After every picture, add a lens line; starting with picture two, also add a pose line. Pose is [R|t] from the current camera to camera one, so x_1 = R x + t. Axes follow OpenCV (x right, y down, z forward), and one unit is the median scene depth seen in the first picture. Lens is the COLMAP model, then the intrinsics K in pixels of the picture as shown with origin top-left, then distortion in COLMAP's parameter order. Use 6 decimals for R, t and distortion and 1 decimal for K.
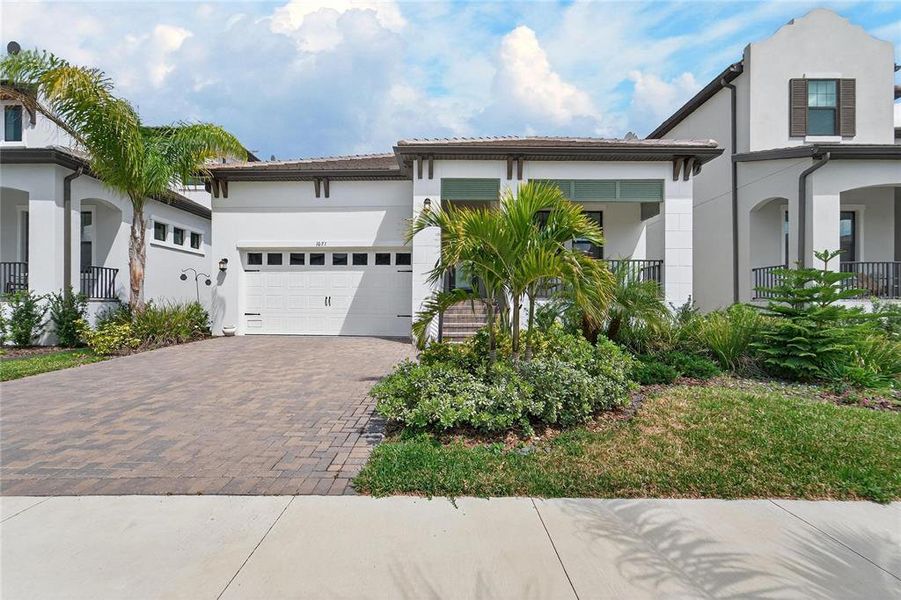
lens RADIAL K [[361.1, 0, 443.7], [0, 361.1, 307.6], [0, 0, 1]] dist [-0.013550, 0.000380]
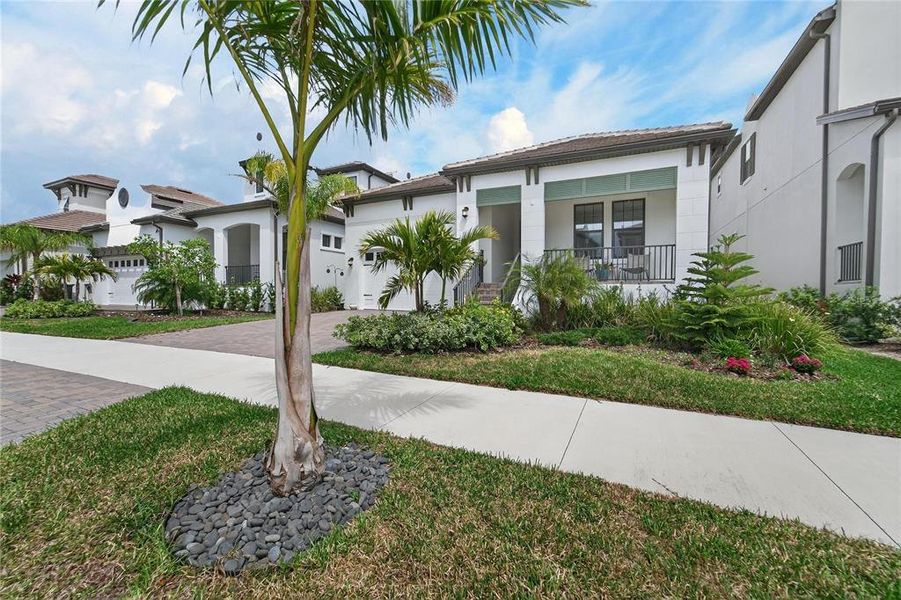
lens RADIAL K [[363.3, 0, 443.8], [0, 363.3, 298.4], [0, 0, 1]] dist [-0.039950, 0.012529]
pose [[0.899853, 0.011082, -0.436052, 0.417155], [-0.009298, 0.999937, 0.006224, 0.020969], [0.436094, -0.001546, 0.899900, -0.200442]]
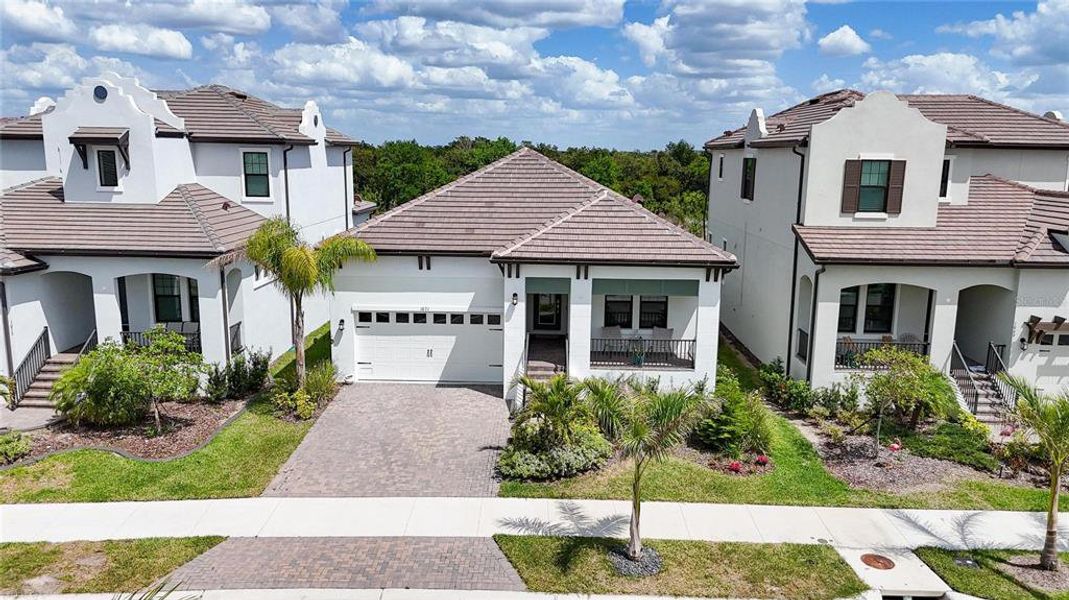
lens RADIAL K [[758.7, 0, 528.7], [0, 758.7, 296.6], [0, 0, 1]] dist [0.007133, -0.000707]
pose [[0.999929, 0.010425, -0.005856, 0.019004], [-0.009209, 0.983829, 0.178872, -0.704034], [0.007626, -0.178806, 0.983855, -1.525849]]
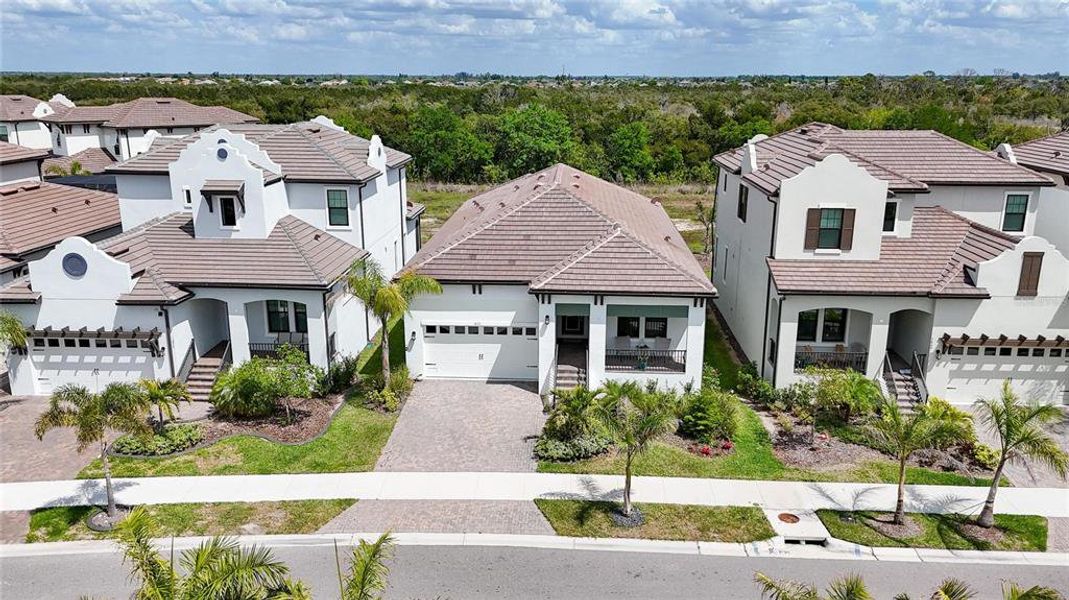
lens RADIAL K [[806.4, 0, 534.5], [0, 806.4, 300.0], [0, 0, 1]] dist [0.001581, -0.003394]
pose [[0.999248, 0.009589, -0.037563, 0.033231], [0.000370, 0.966529, 0.256558, -1.218318], [0.038766, -0.256379, 0.965799, -2.397883]]
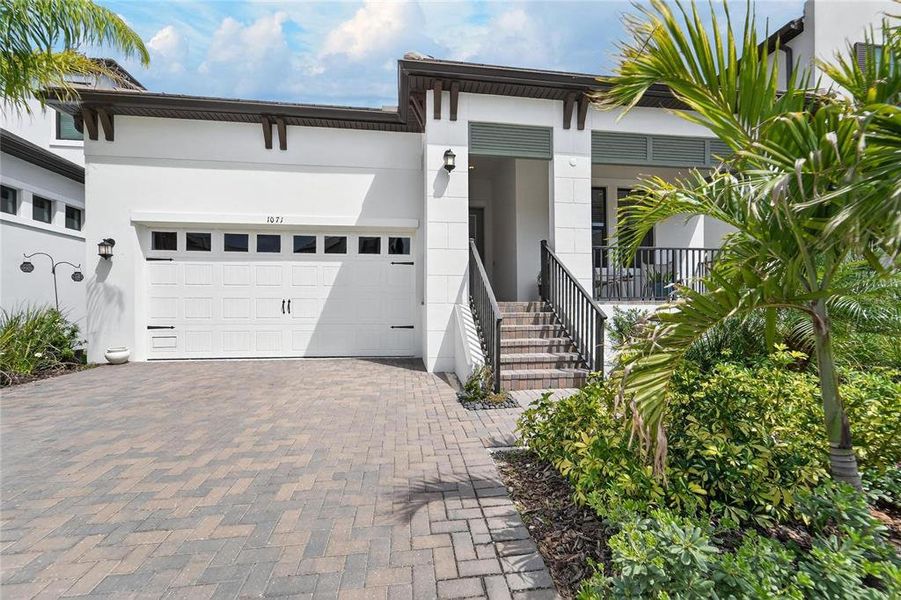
lens RADIAL K [[360.9, 0, 448.7], [0, 360.9, 312.0], [0, 0, 1]] dist [-0.000839, -0.000167]
pose [[0.989464, -0.006810, 0.144620, -0.128934], [0.006613, 0.999976, 0.001842, -0.007824], [-0.144629, -0.000866, 0.989486, 0.318383]]
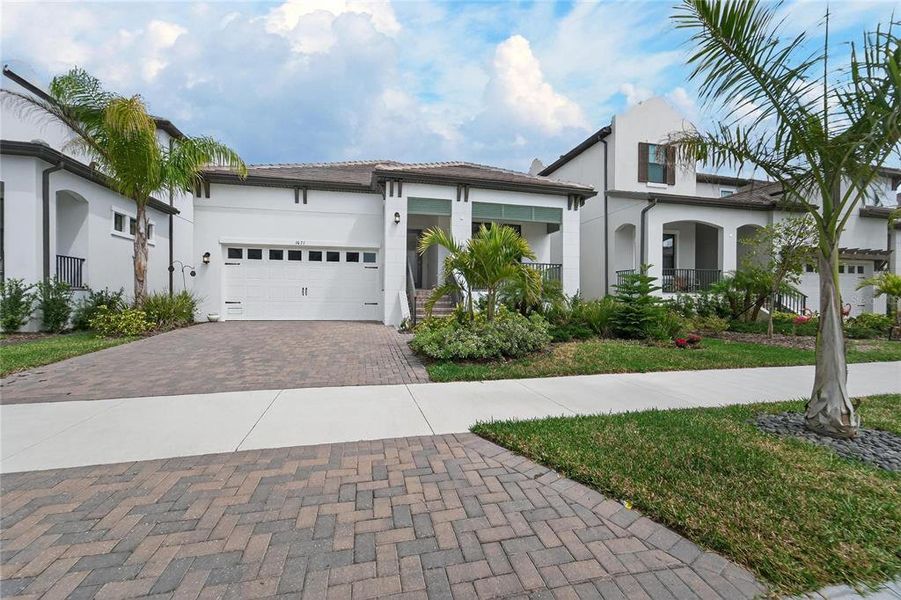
lens RADIAL K [[363.3, 0, 443.8], [0, 363.3, 298.4], [0, 0, 1]] dist [-0.039950, 0.012529]
pose [[0.971178, 0.002483, 0.238344, -0.172976], [-0.001724, 0.999993, -0.003393, 0.008539], [-0.238351, 0.002884, 0.971175, -0.265661]]
